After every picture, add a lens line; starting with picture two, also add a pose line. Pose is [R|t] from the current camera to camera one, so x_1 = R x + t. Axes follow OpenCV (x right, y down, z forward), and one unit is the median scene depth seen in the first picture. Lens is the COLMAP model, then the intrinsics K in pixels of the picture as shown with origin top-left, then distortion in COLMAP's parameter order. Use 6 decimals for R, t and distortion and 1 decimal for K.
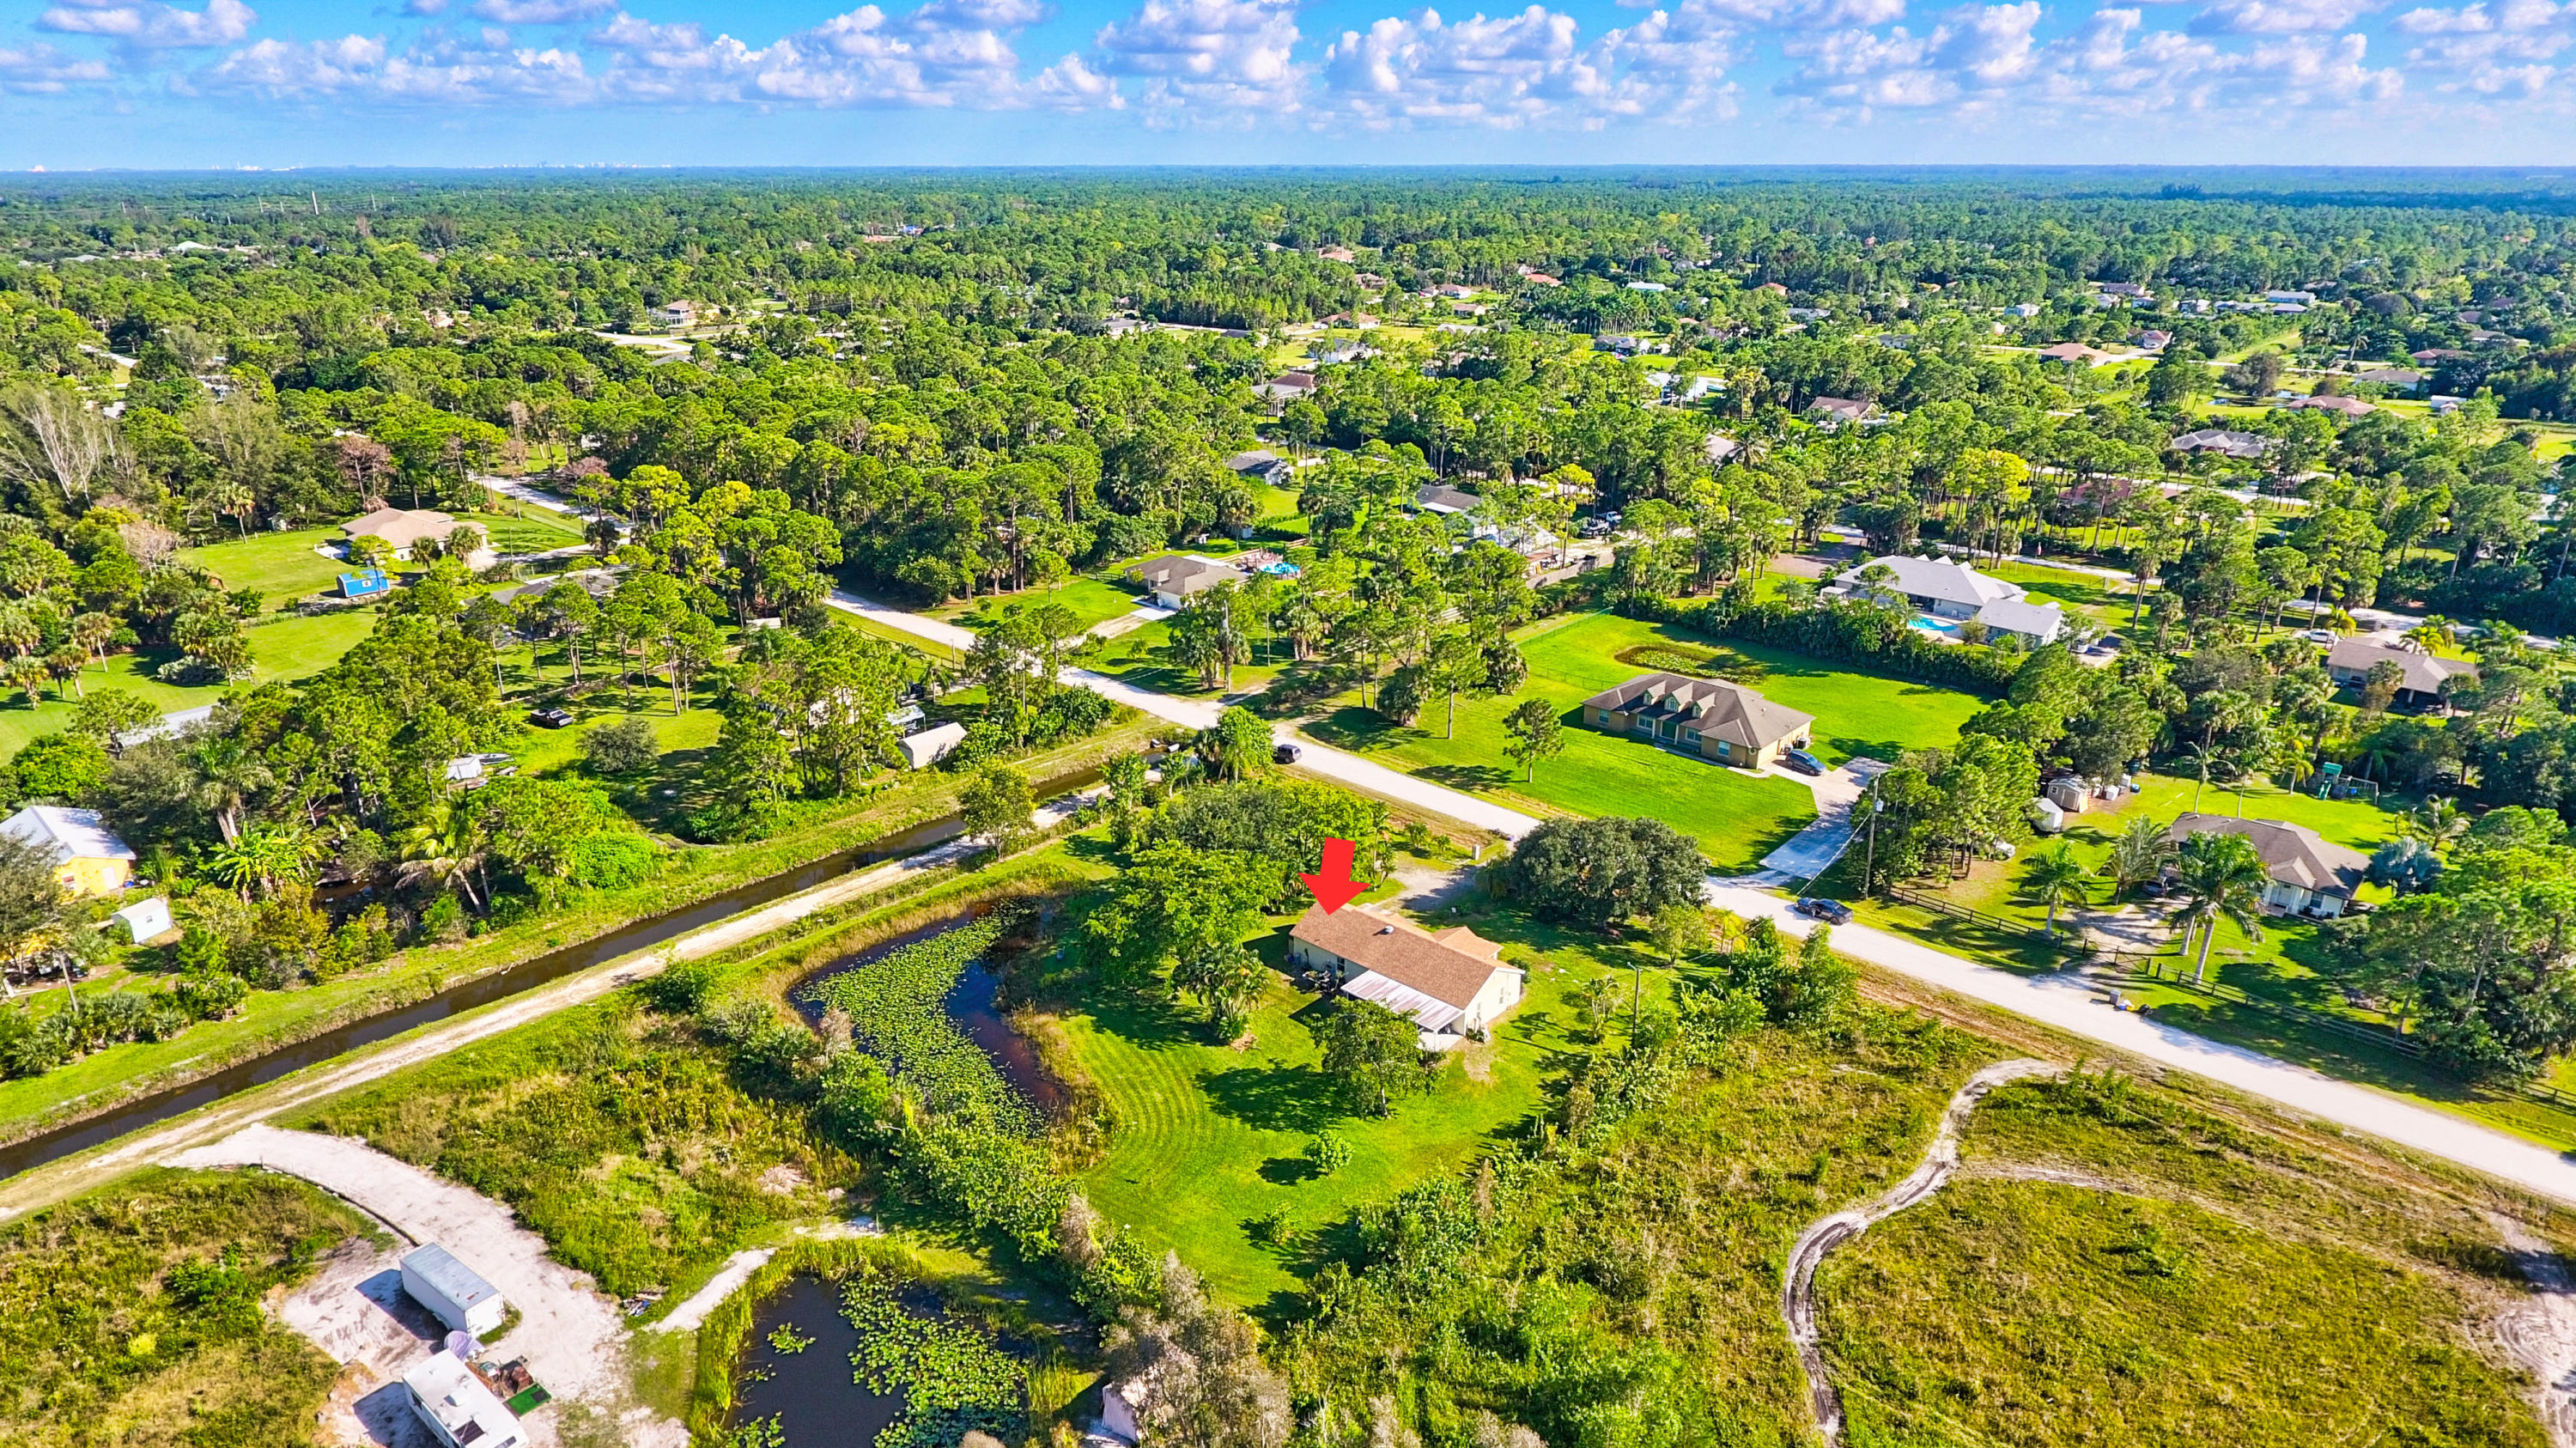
lens RADIAL K [[1543.2, 0, 1238.6], [0, 1543.2, 718.1], [0, 0, 1]] dist [-0.002213, -0.000065]
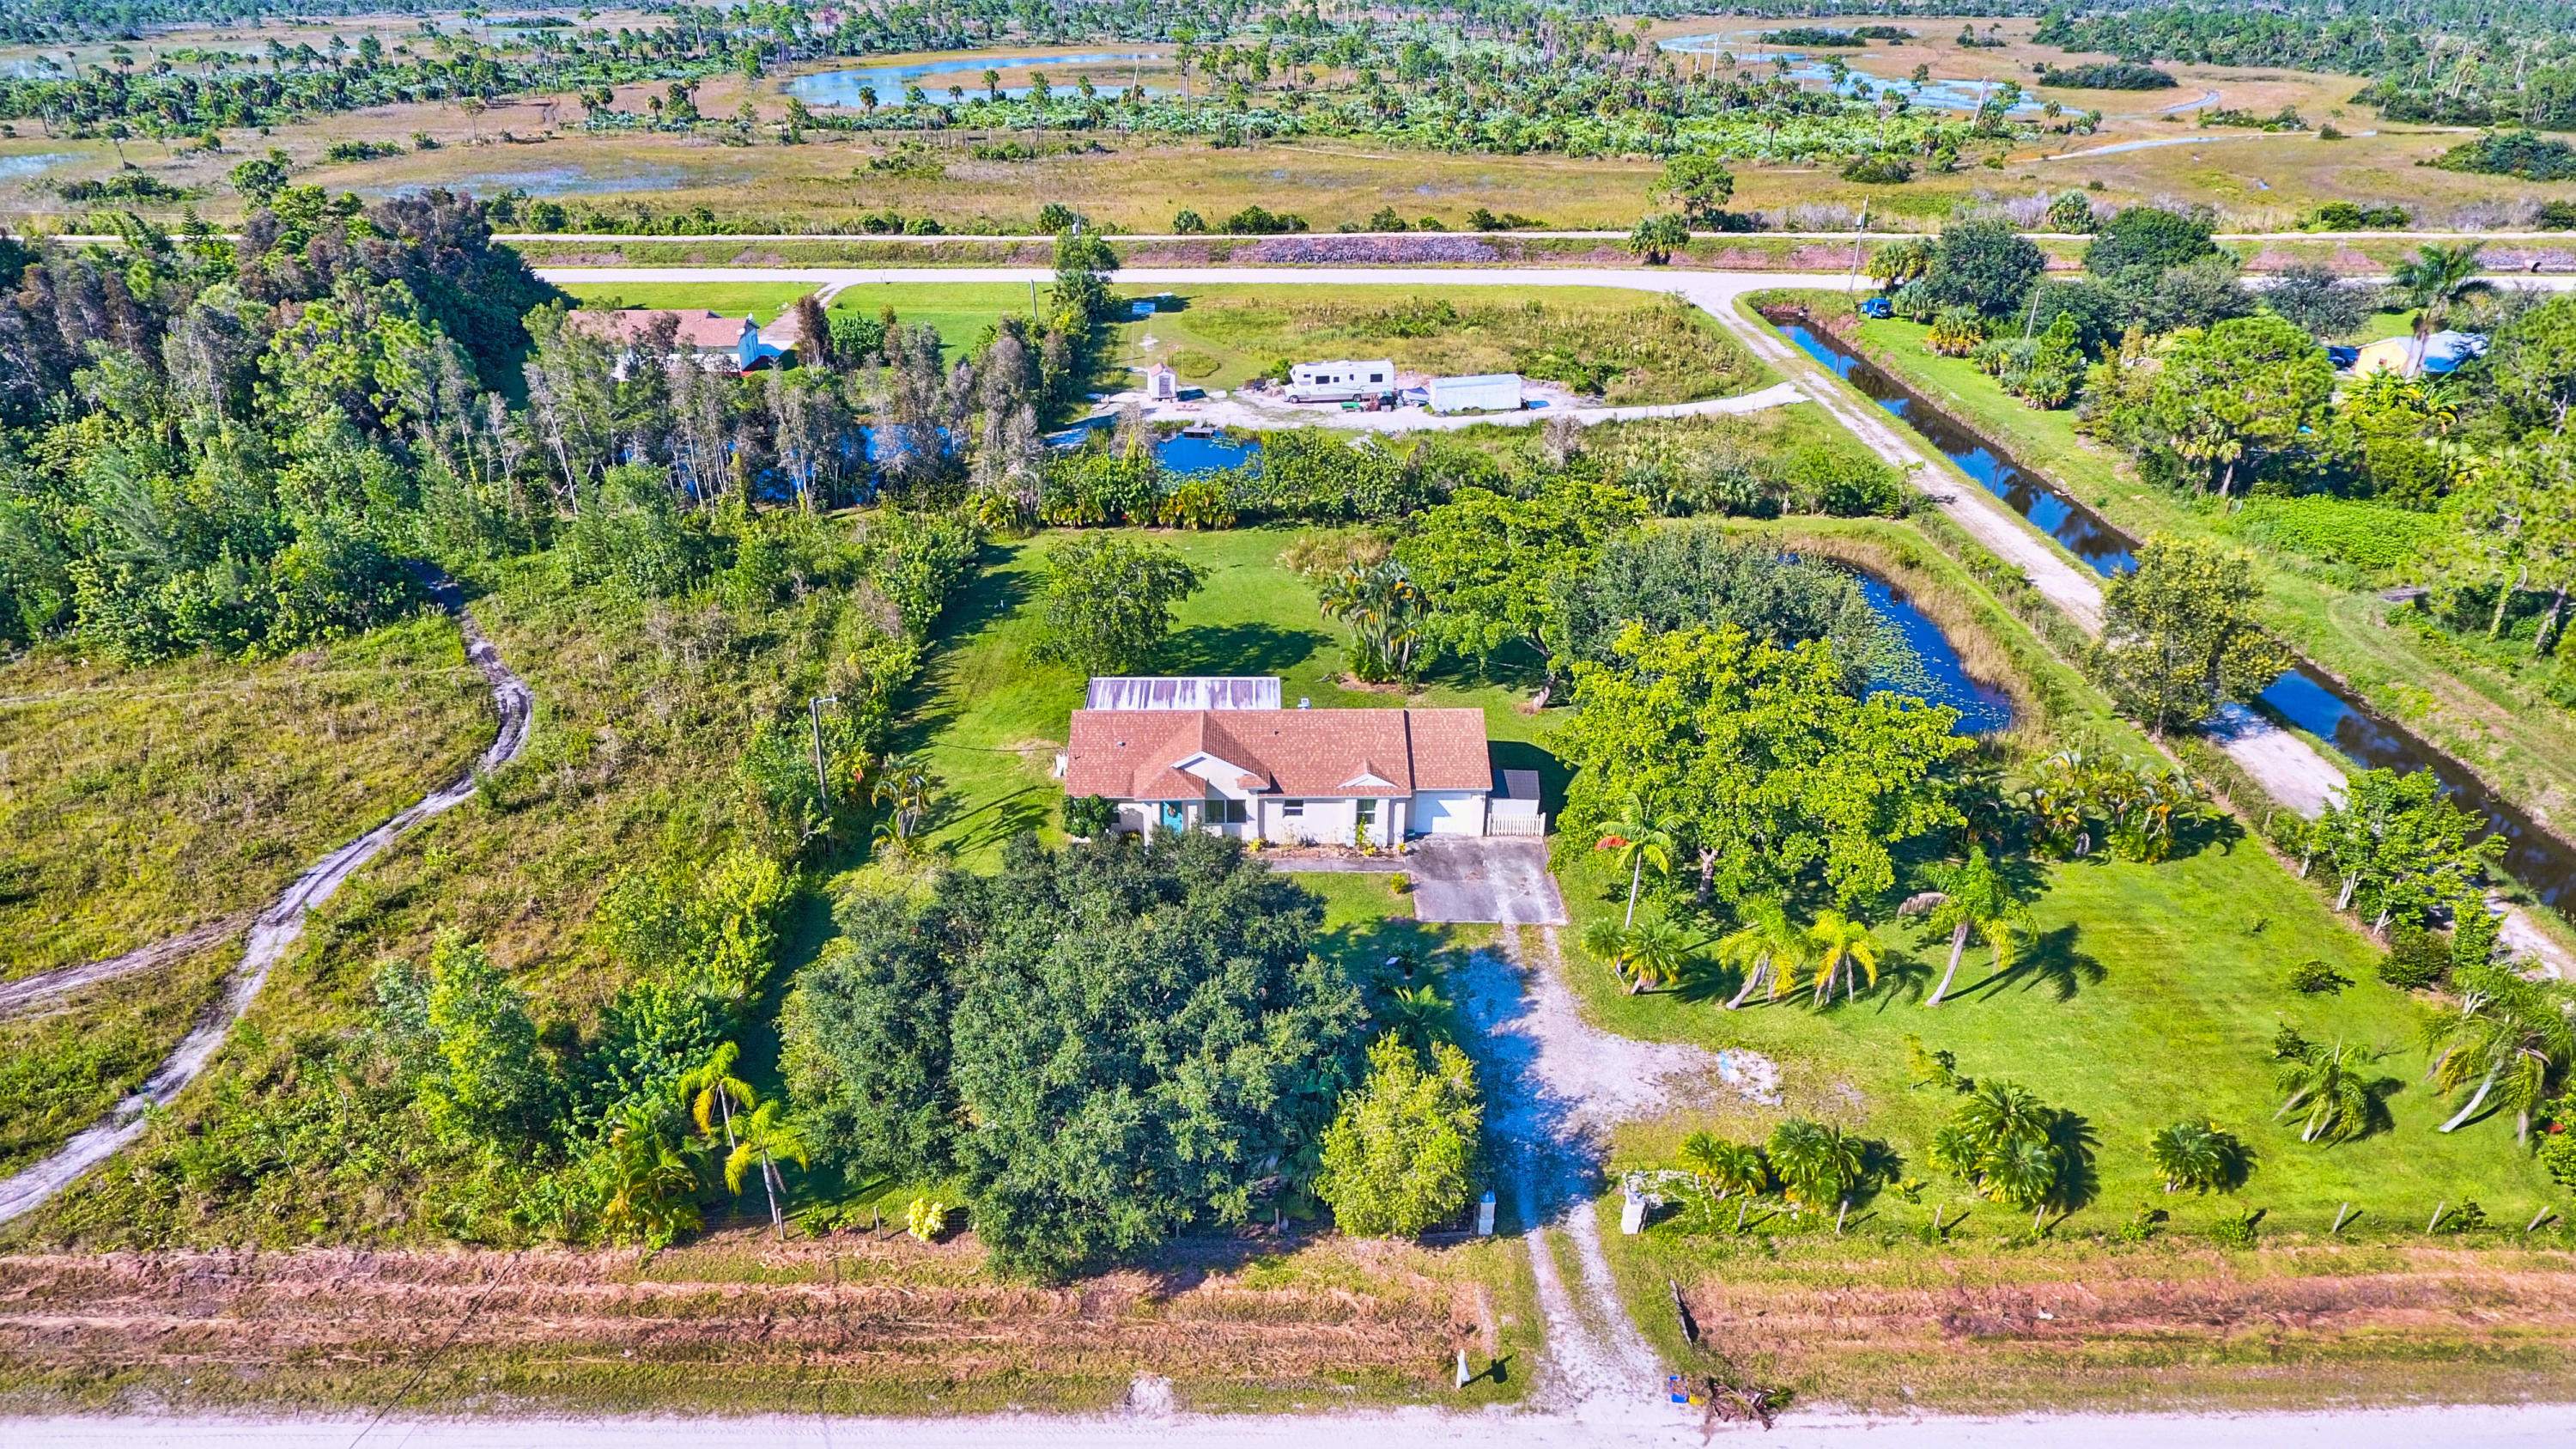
lens RADIAL K [[1463.0, 0, 1225.8], [0, 1463.0, 716.6], [0, 0, 1]] dist [-0.003232, -0.002402]
pose [[-0.718368, 0.317959, -0.618749, 0.439459], [-0.231624, 0.729368, 0.643718, -0.190769], [0.655971, 0.605743, -0.450307, 1.230515]]
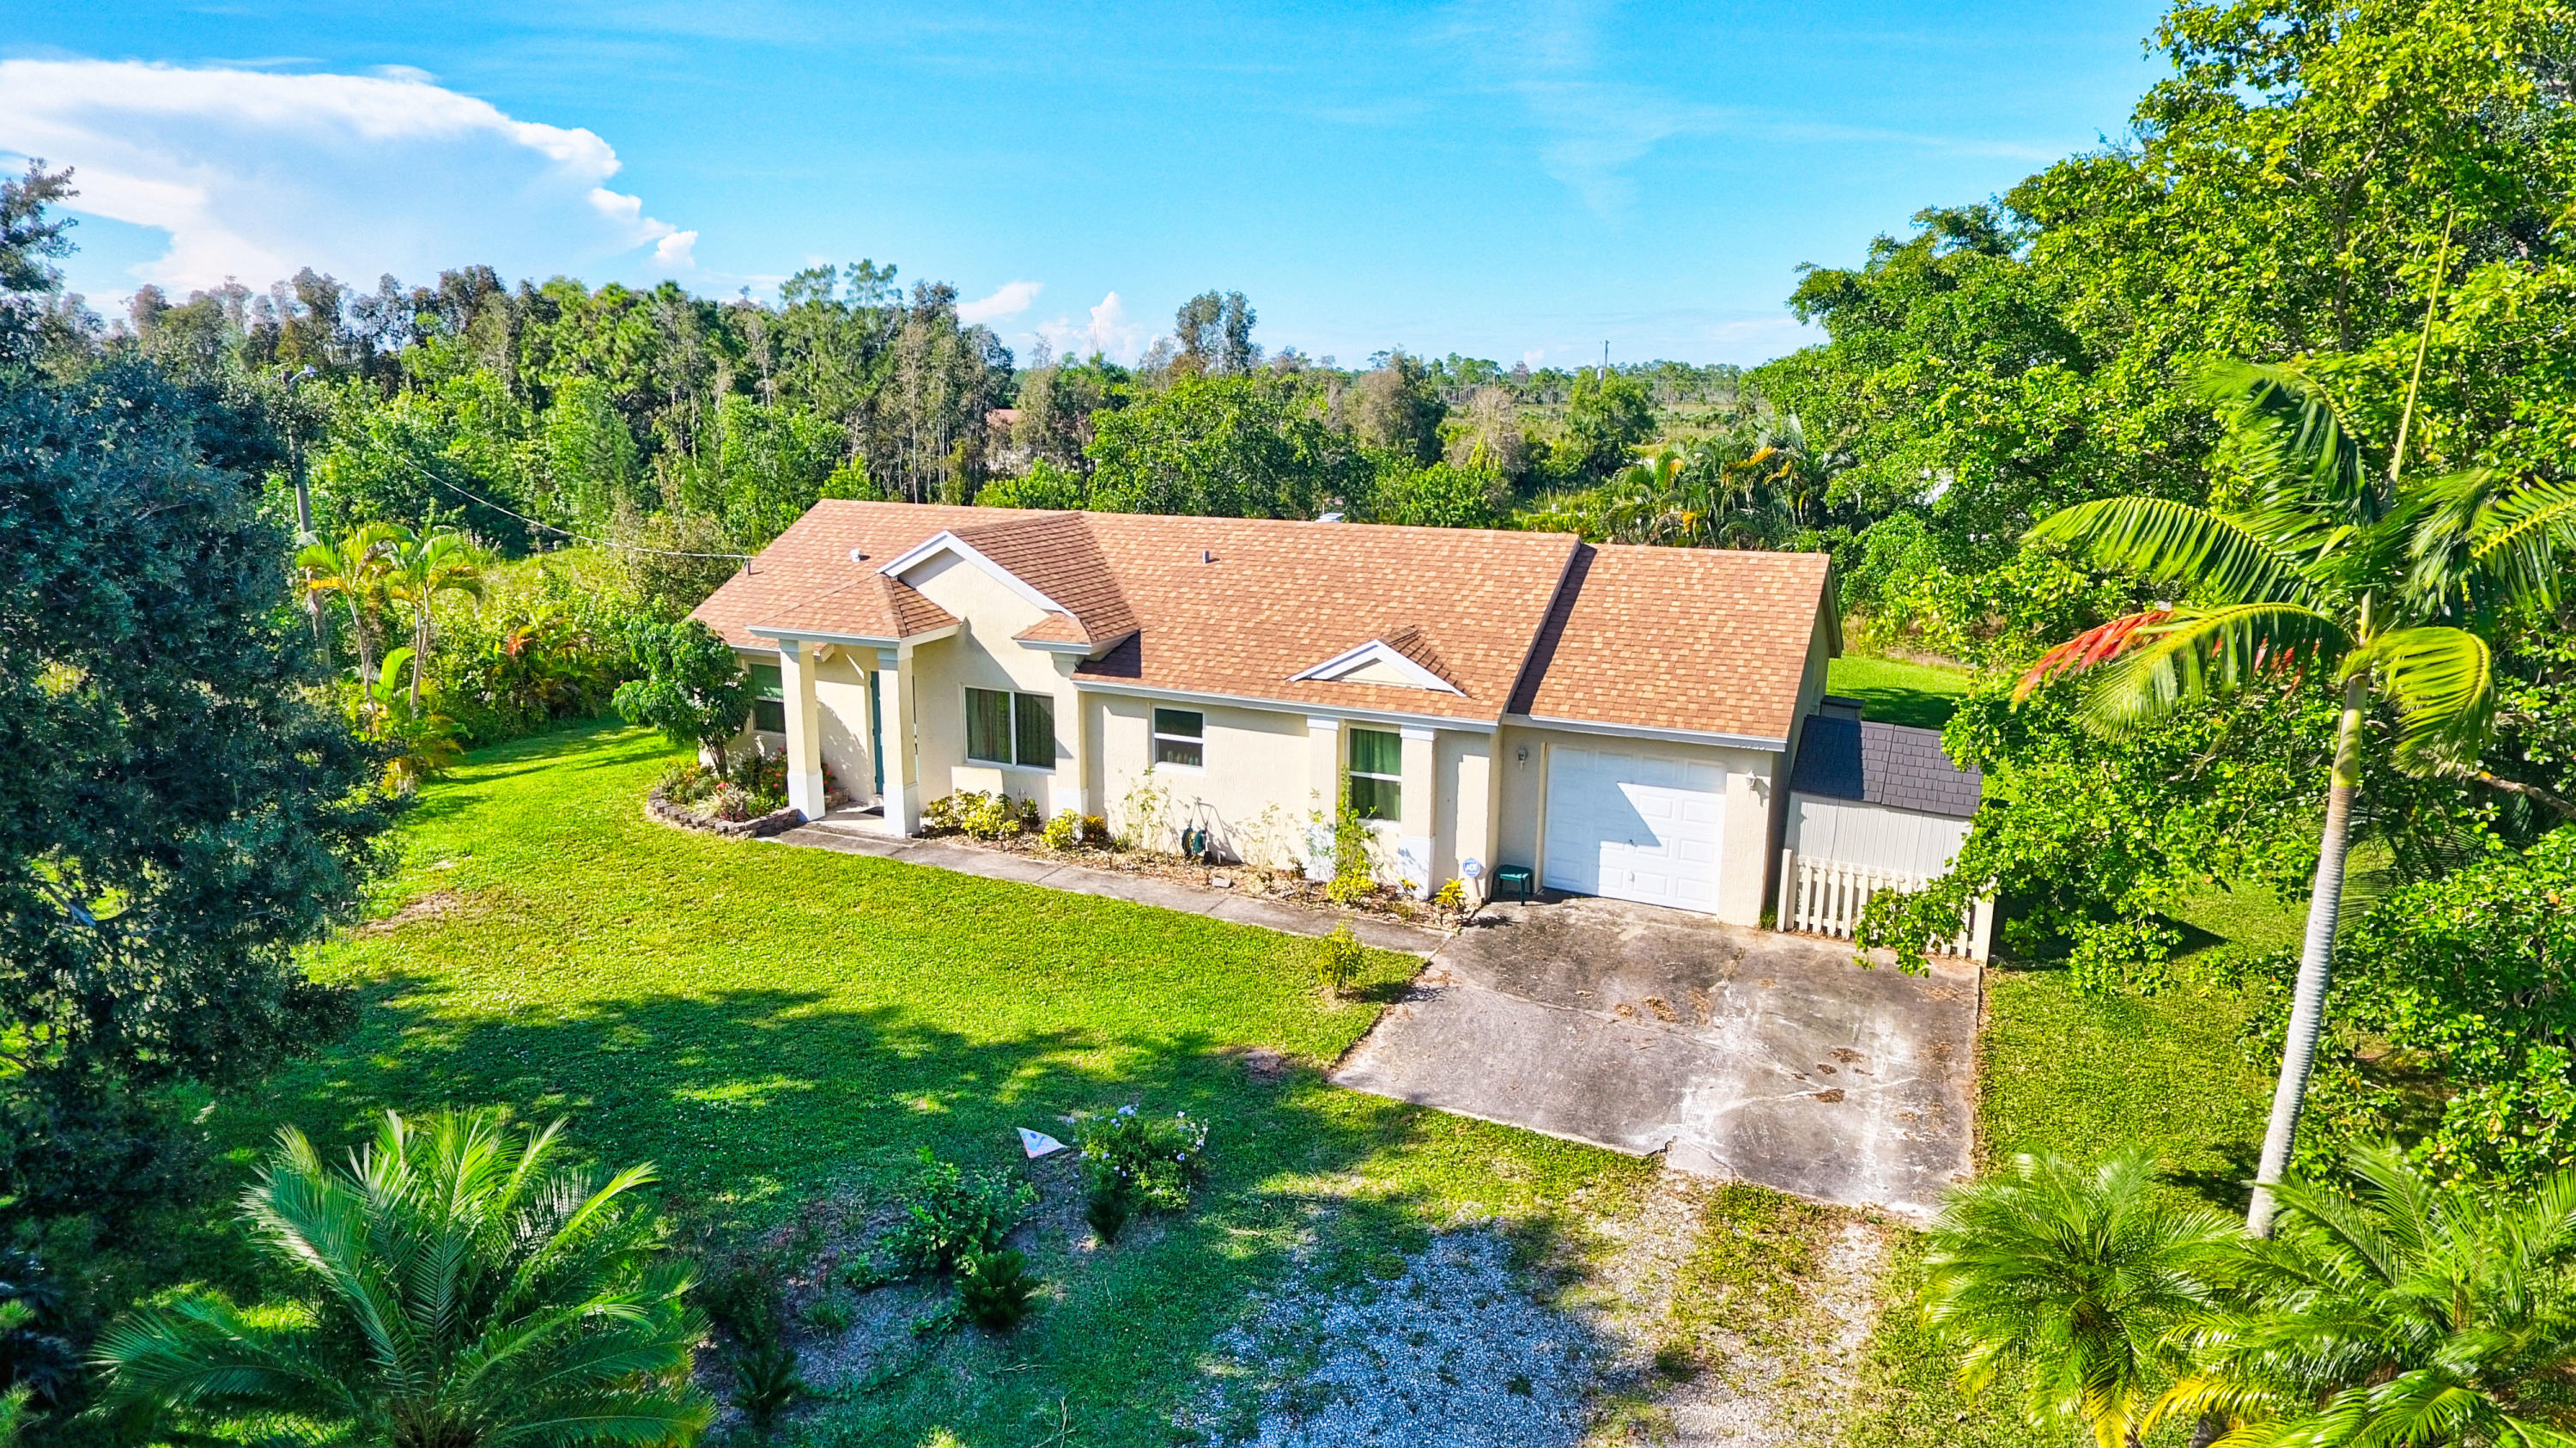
lens RADIAL K [[1487.2, 0, 1288.0], [0, 1487.2, 724.0], [0, 0, 1]] dist [-0.002379, -0.001229]
pose [[-0.942627, 0.059201, -0.328558, 0.169090], [-0.125107, 0.849796, 0.512049, 0.055620], [0.309521, 0.523776, -0.793634, 1.181042]]
